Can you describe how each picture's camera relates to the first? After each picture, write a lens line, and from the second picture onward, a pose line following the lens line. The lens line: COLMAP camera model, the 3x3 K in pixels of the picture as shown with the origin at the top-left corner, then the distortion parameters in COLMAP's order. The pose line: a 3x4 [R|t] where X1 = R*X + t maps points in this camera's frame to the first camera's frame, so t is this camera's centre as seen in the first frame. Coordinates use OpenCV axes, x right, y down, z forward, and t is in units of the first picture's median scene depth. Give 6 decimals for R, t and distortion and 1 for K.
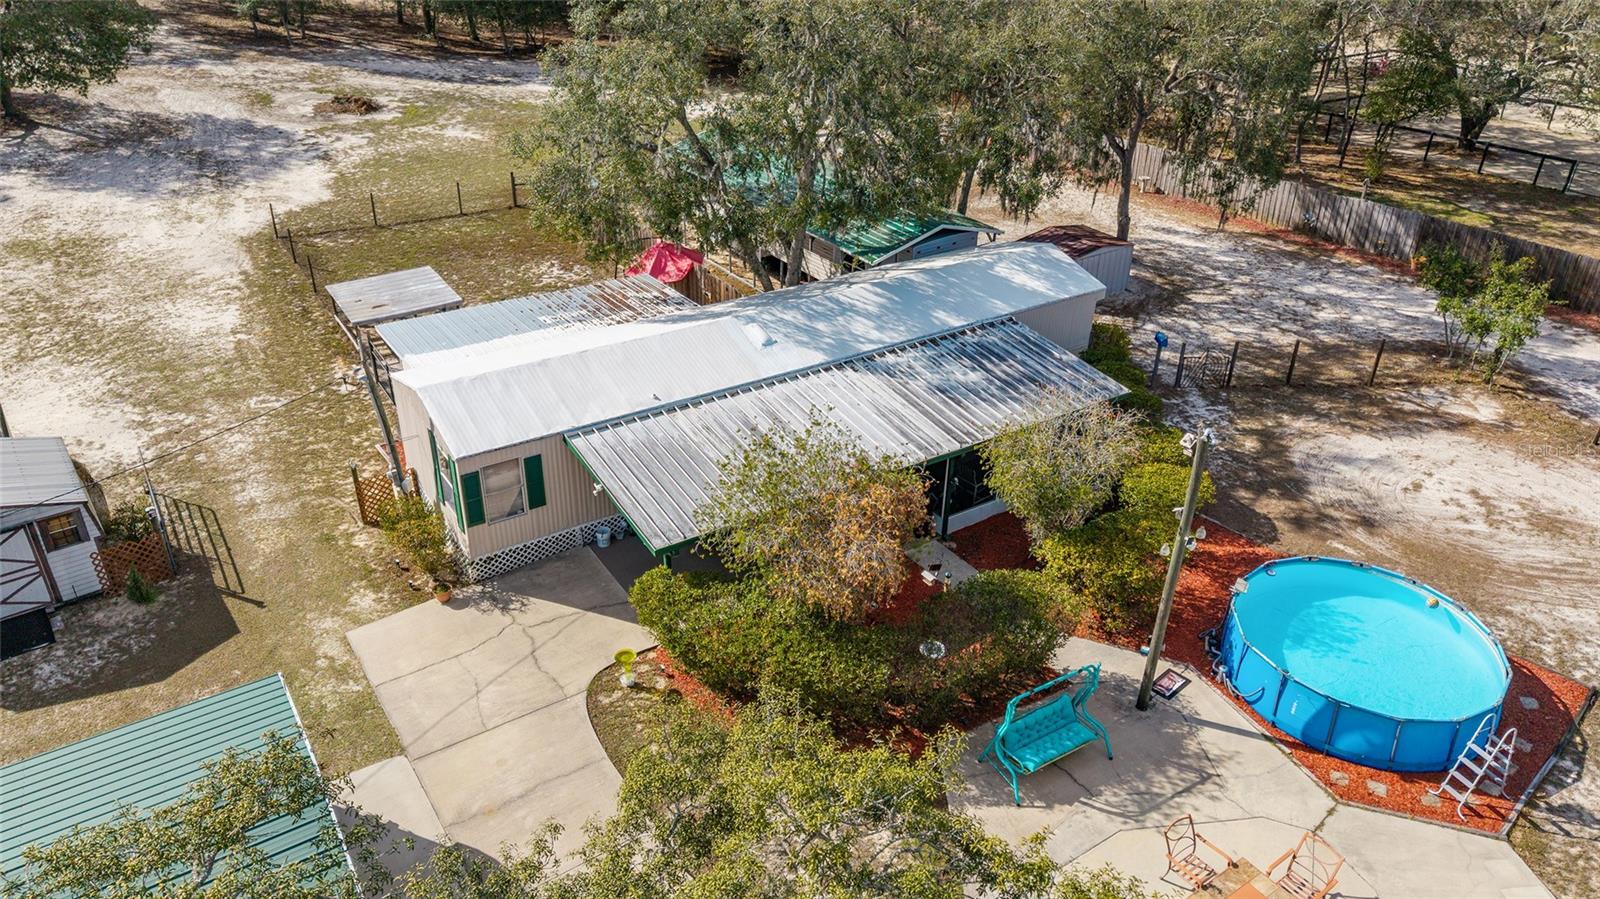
lens RADIAL K [[1104.0, 0, 800.0], [0, 1104.0, 449.5], [0, 0, 1]] dist [0.001764, -0.000736]
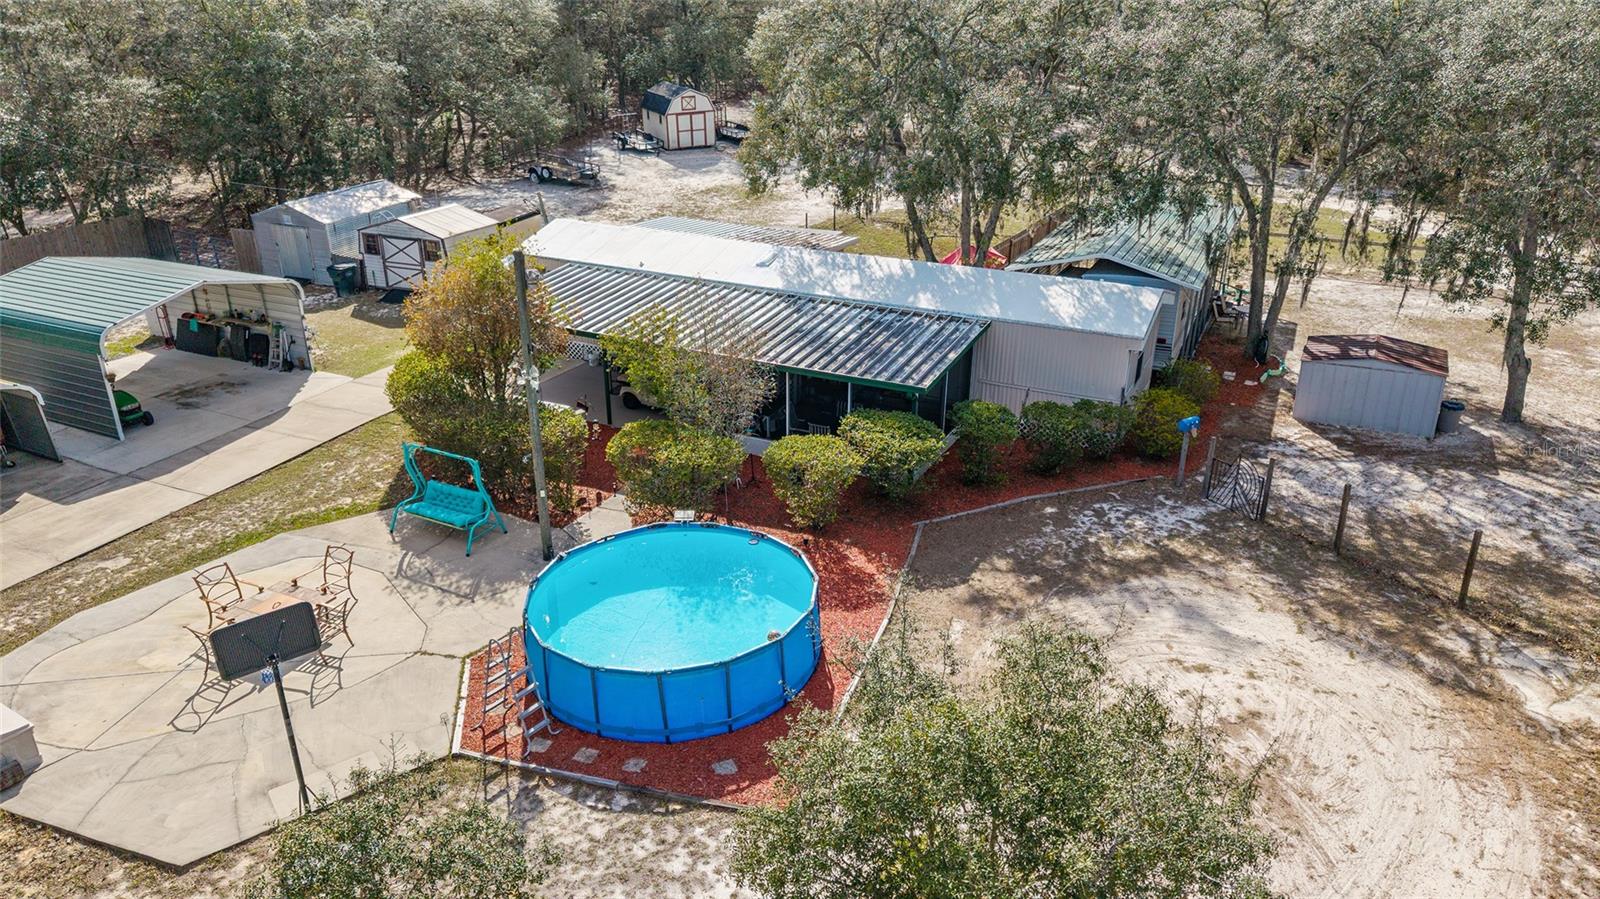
lens RADIAL K [[1070.0, 0, 800.0], [0, 1070.0, 449.5], [0, 0, 1]] dist [0.011383, -0.000335]
pose [[0.501926, 0.319303, -0.803813, 0.856504], [-0.427883, 0.899336, 0.090064, -0.037214], [0.751656, 0.298732, 0.588024, 0.389737]]
